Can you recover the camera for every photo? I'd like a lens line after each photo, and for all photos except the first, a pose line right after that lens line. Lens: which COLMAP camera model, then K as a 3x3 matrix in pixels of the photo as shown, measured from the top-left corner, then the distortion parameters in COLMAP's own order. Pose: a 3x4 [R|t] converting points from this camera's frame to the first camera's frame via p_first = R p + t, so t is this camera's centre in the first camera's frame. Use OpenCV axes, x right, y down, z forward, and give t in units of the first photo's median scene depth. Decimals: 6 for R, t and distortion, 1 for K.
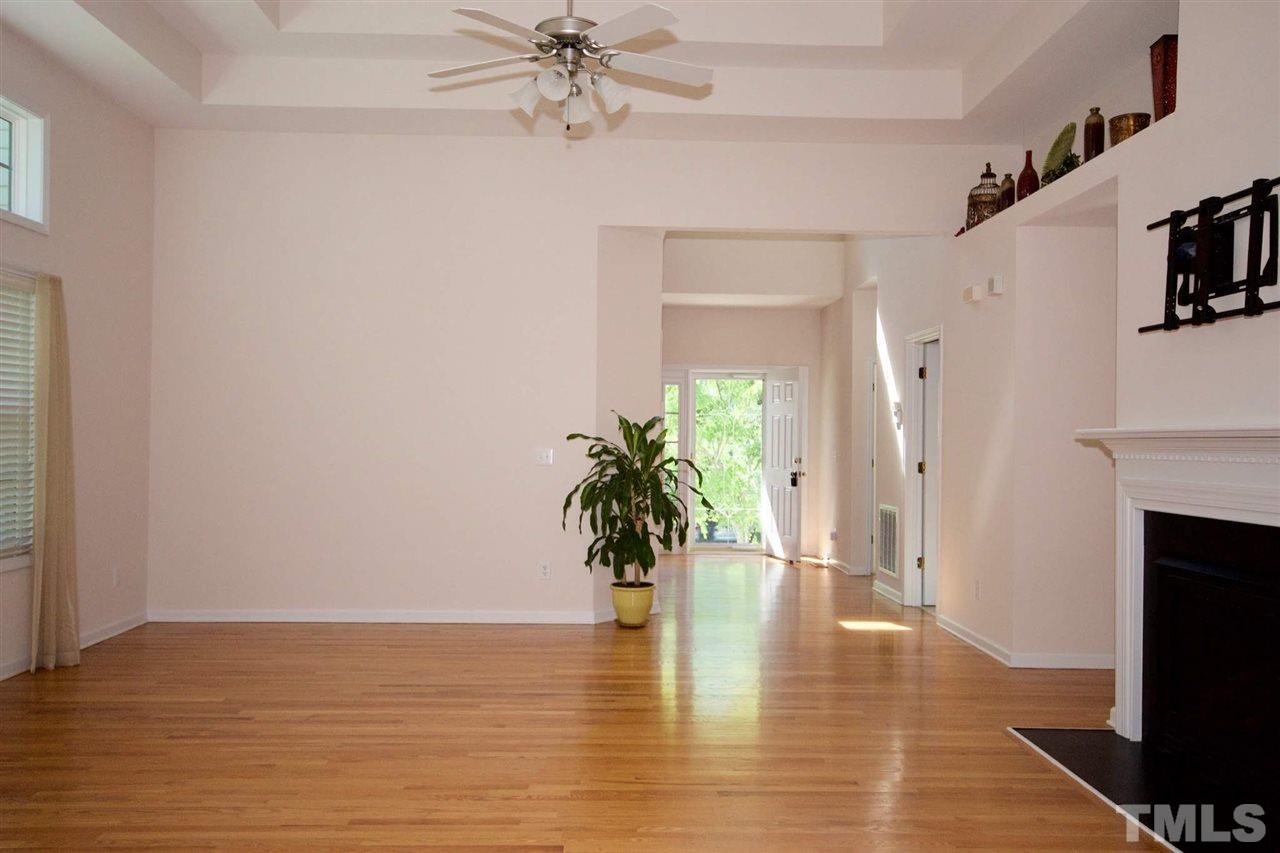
lens RADIAL K [[1049.4, 0, 640.0], [0, 1049.4, 426.5], [0, 0, 1]] dist [-0.000234, 0.064558]
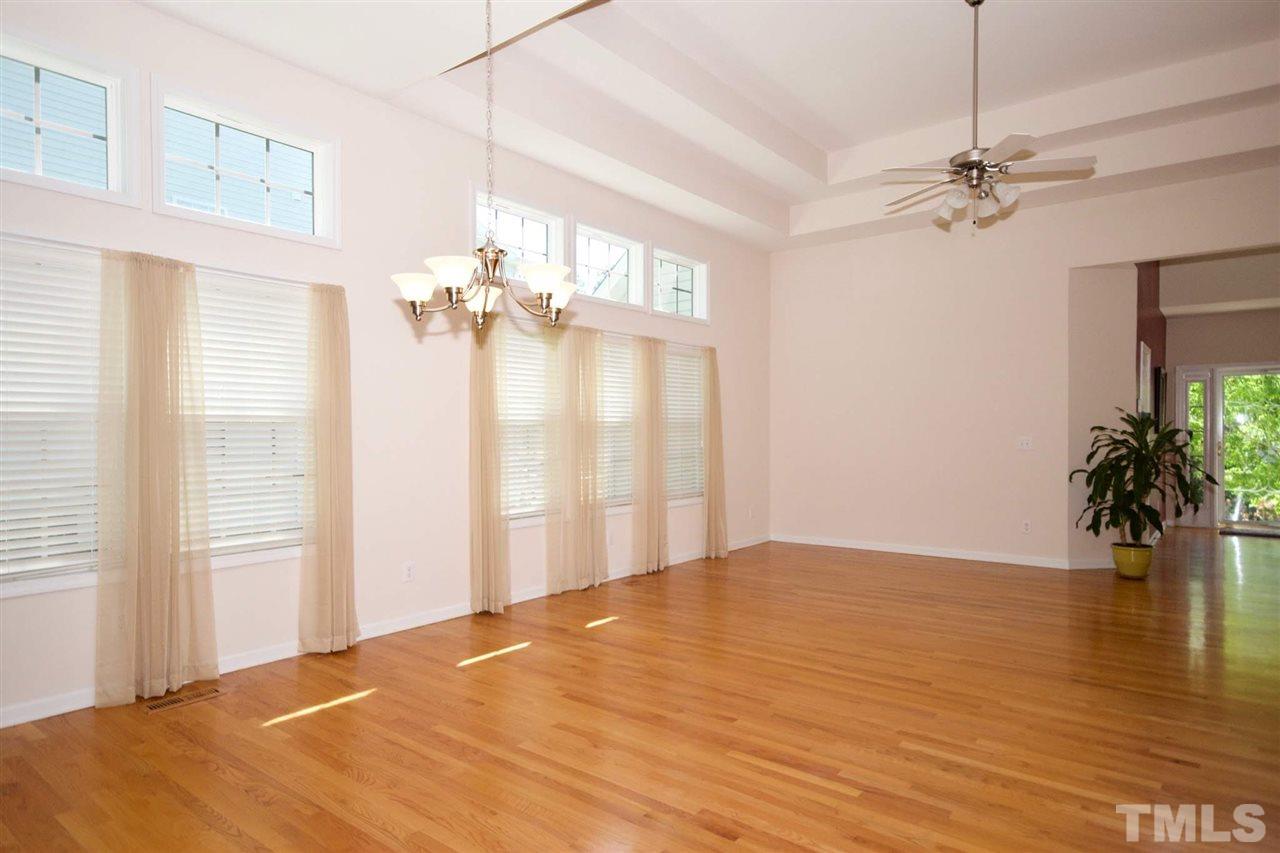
lens RADIAL K [[755.2, 0, 637.7], [0, 755.2, 432.1], [0, 0, 1]] dist [0.019804, 0.003635]
pose [[0.770192, -0.013868, -0.637661, 0.160390], [0.021169, 0.999769, 0.003826, -0.001424], [0.637460, -0.016445, 0.770308, -0.090602]]
